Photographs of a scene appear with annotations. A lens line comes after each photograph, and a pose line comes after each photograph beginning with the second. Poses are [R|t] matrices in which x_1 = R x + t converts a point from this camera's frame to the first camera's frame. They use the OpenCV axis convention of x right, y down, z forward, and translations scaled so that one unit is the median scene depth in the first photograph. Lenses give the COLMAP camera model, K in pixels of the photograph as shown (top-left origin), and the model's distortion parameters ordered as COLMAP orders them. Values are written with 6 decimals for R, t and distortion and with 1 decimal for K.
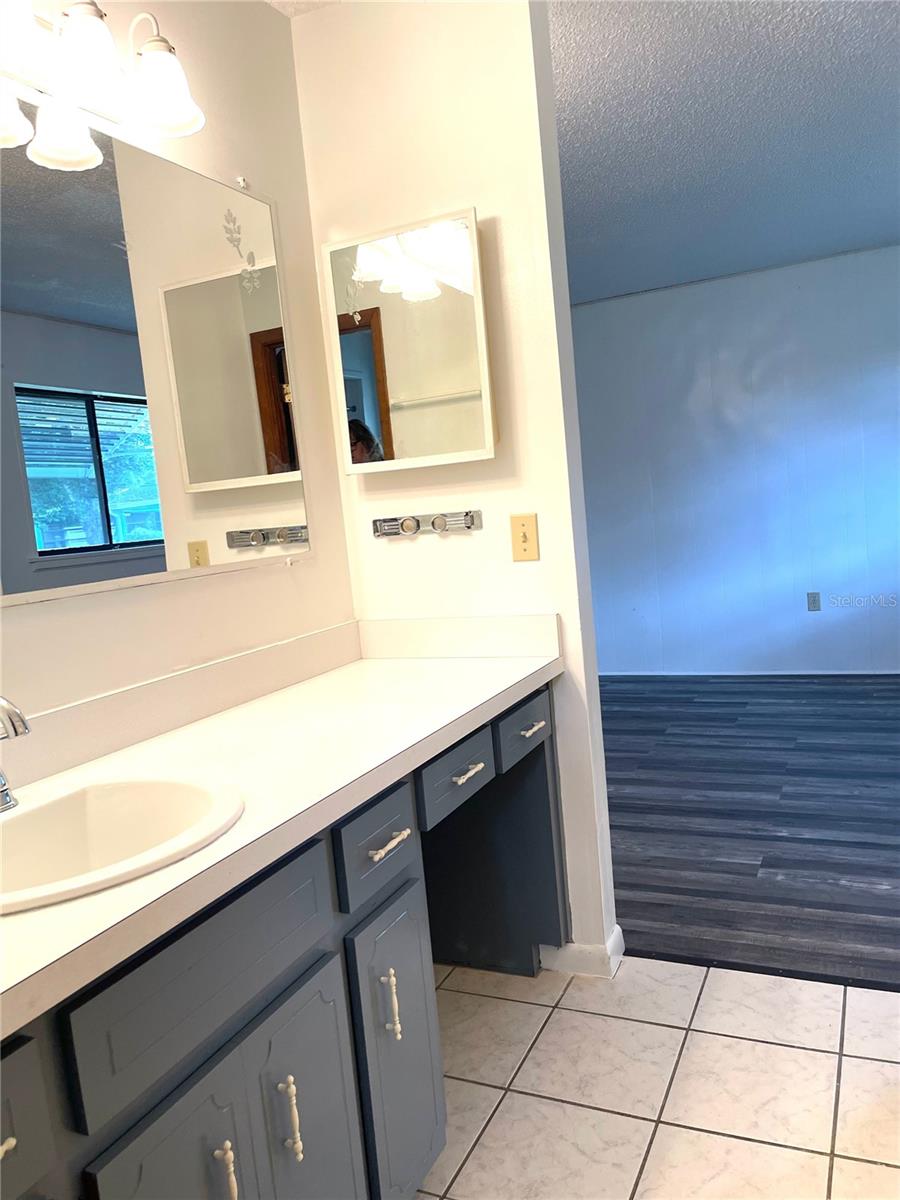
lens RADIAL K [[902.0, 0, 449.5], [0, 902.0, 605.7], [0, 0, 1]] dist [0.049998, -0.062846]
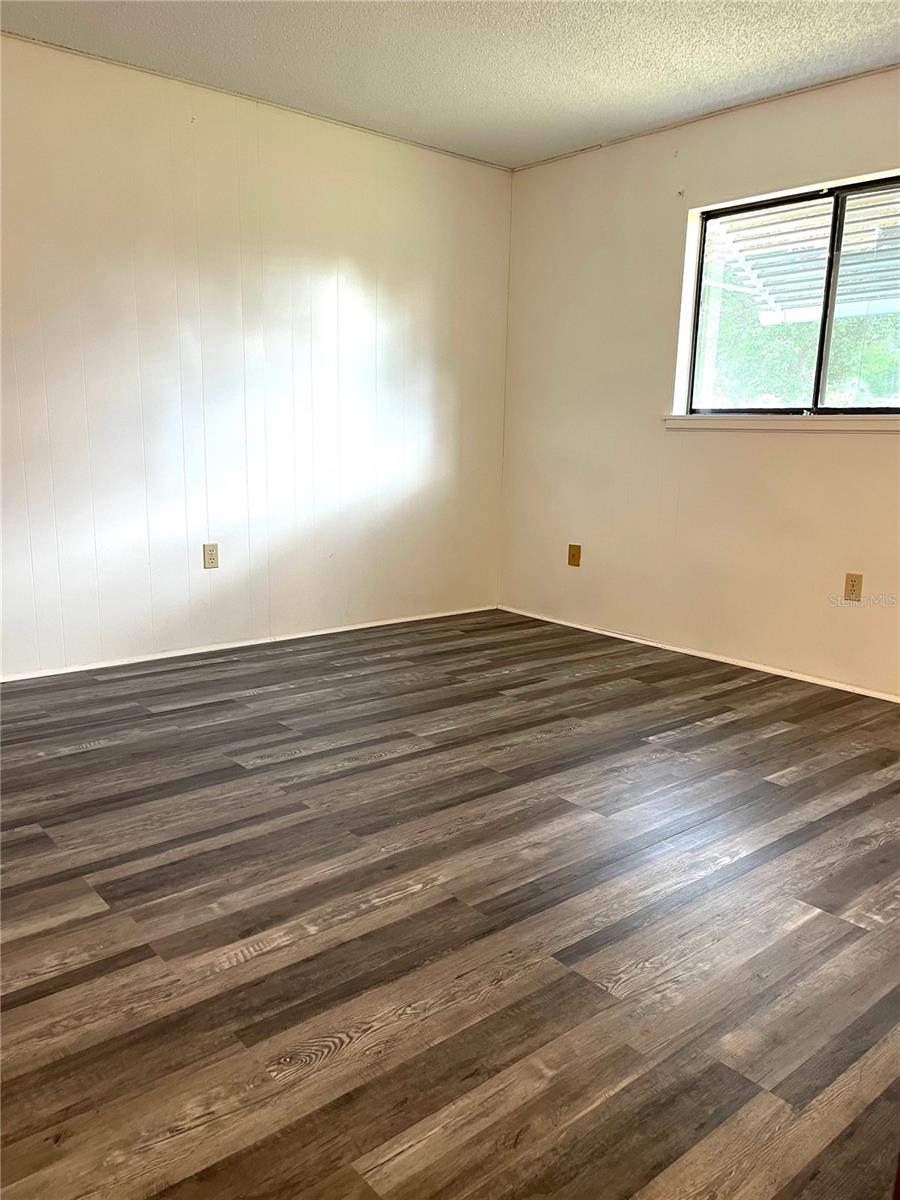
lens RADIAL K [[902.0, 0, 449.7], [0, 902.0, 588.8], [0, 0, 1]] dist [0.049998, -0.062846]
pose [[0.410337, -0.052711, 0.910409, -0.270440], [0.035072, 0.998502, 0.042004, -0.002568], [-0.911259, 0.014694, 0.411571, 0.647936]]
